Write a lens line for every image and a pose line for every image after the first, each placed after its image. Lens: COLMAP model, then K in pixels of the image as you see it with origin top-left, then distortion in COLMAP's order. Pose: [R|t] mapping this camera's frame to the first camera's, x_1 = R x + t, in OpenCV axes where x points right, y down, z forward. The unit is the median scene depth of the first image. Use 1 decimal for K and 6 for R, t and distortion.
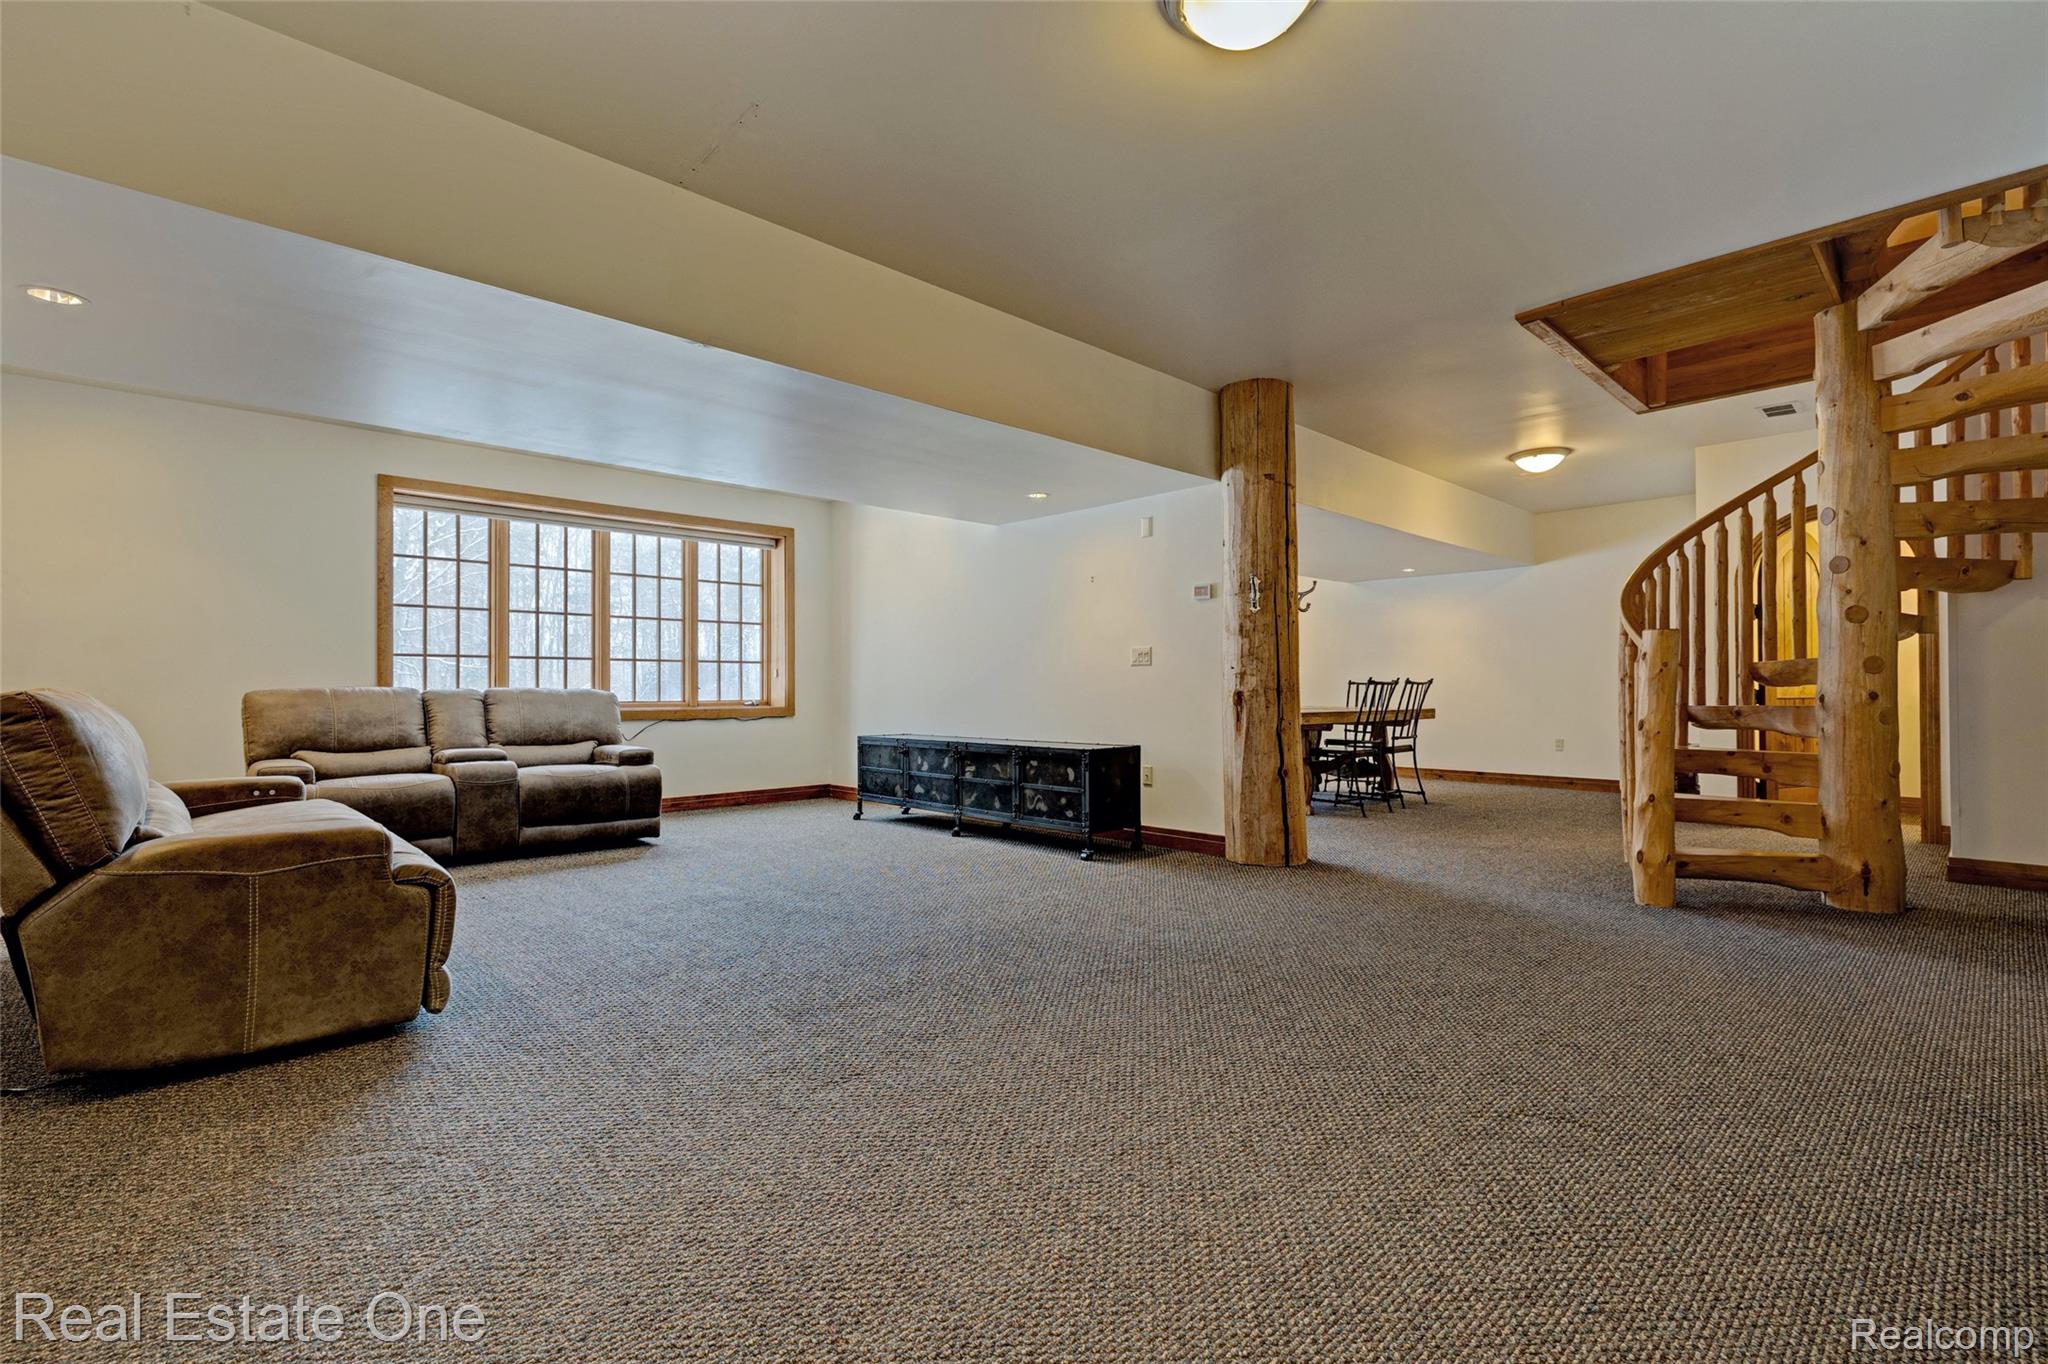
lens RADIAL K [[874.6, 0, 1037.1], [0, 874.6, 677.8], [0, 0, 1]] dist [-0.002478, 0.000438]
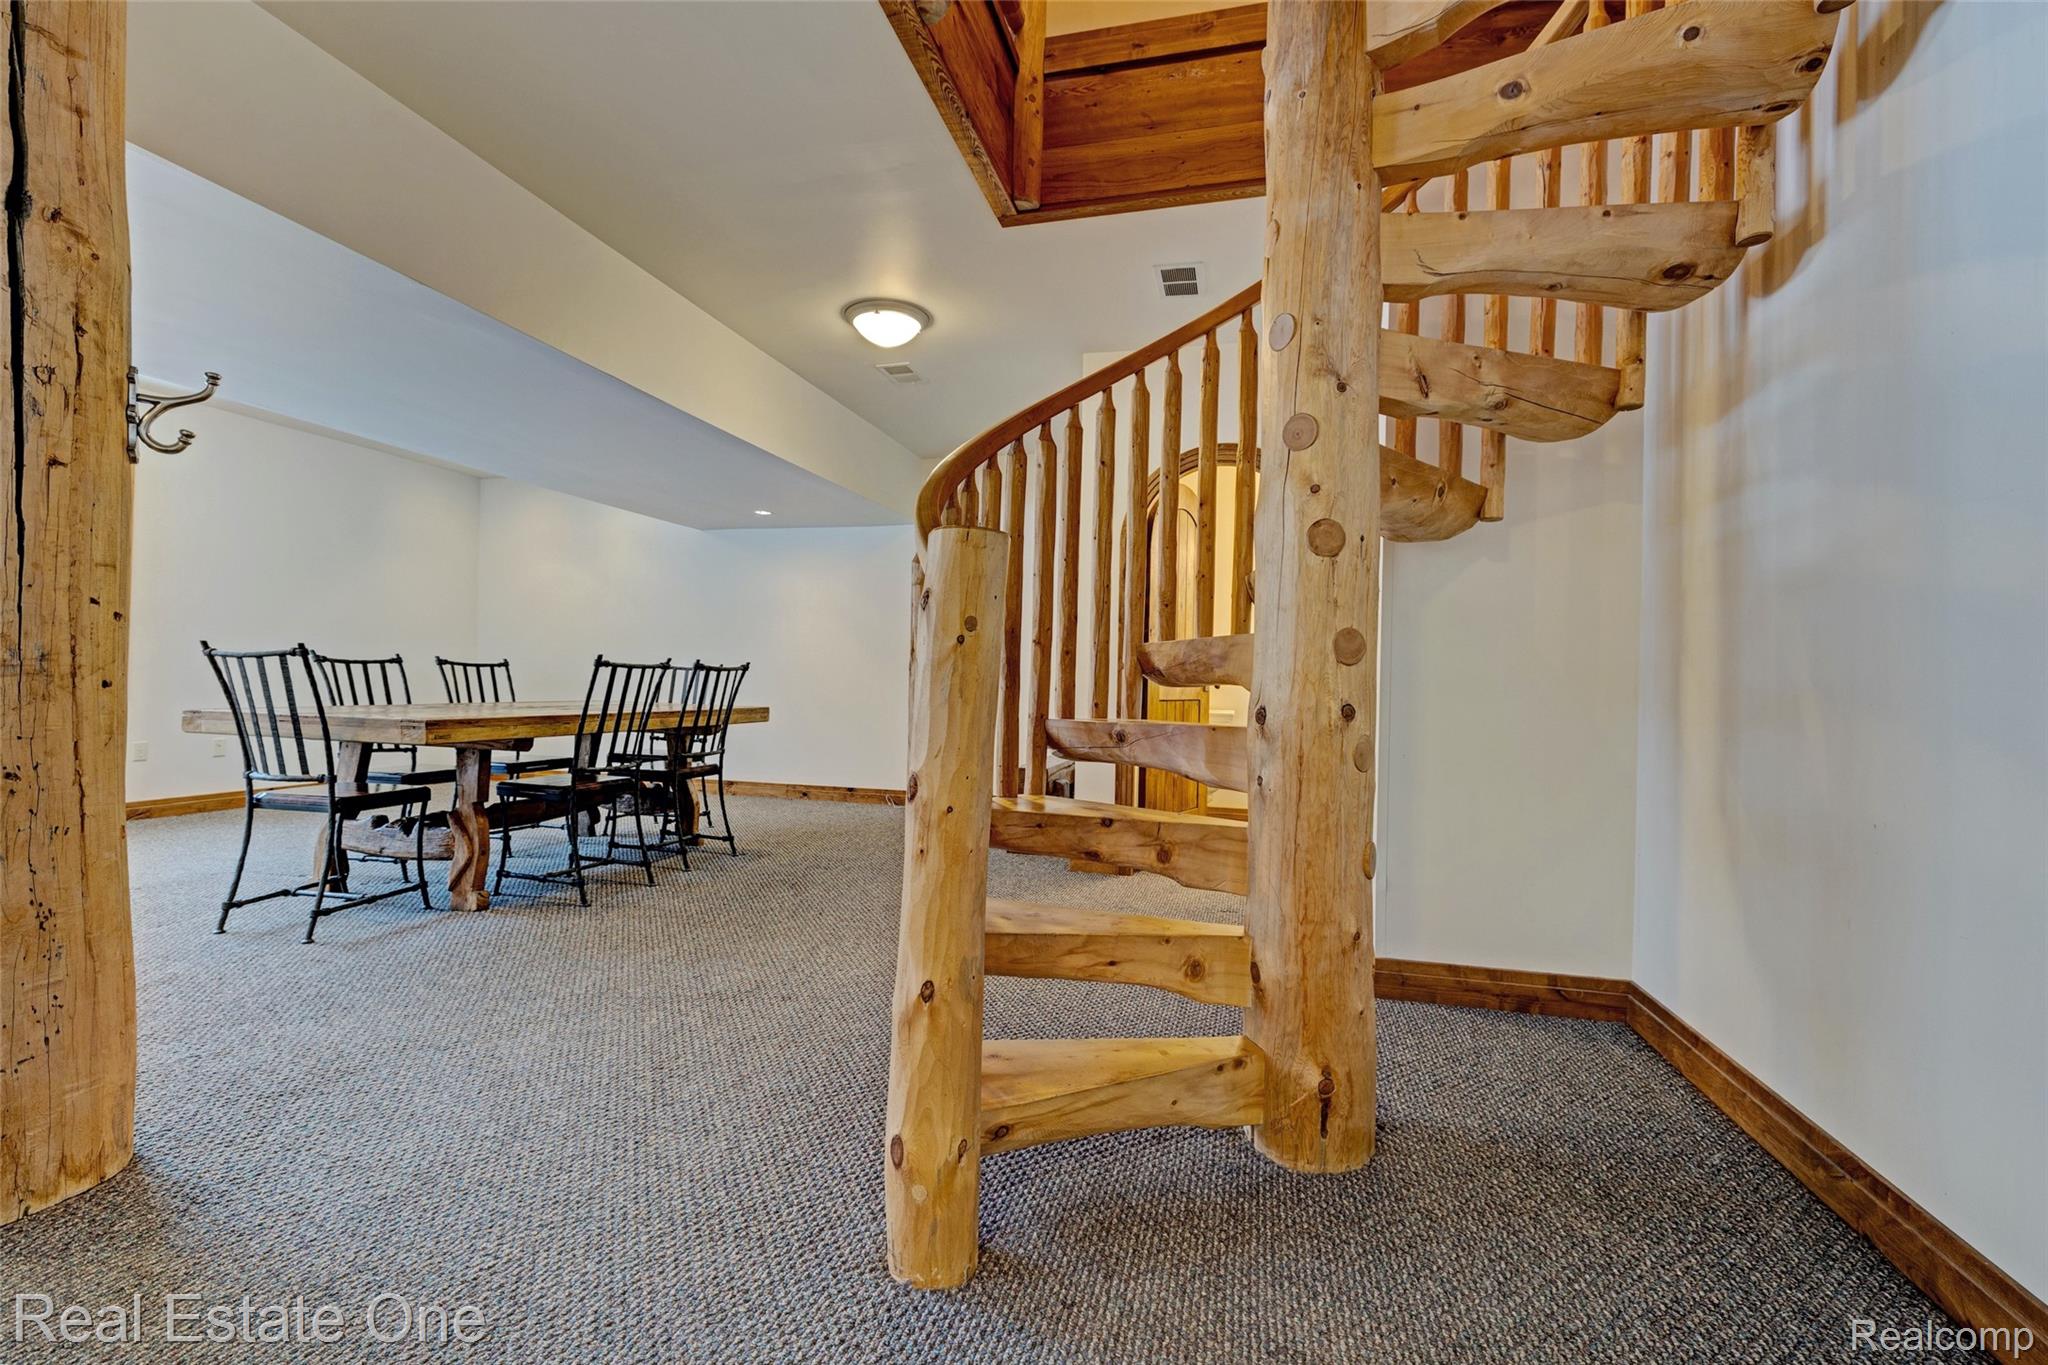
lens RADIAL K [[874.6, 0, 1017.6], [0, 874.6, 683.2], [0, 0, 1]] dist [-0.002478, 0.000438]
pose [[0.845756, 0.018311, 0.533256, 0.445589], [-0.029680, 0.999478, 0.012753, 0.003506], [-0.532744, -0.026613, 0.845858, 0.559180]]
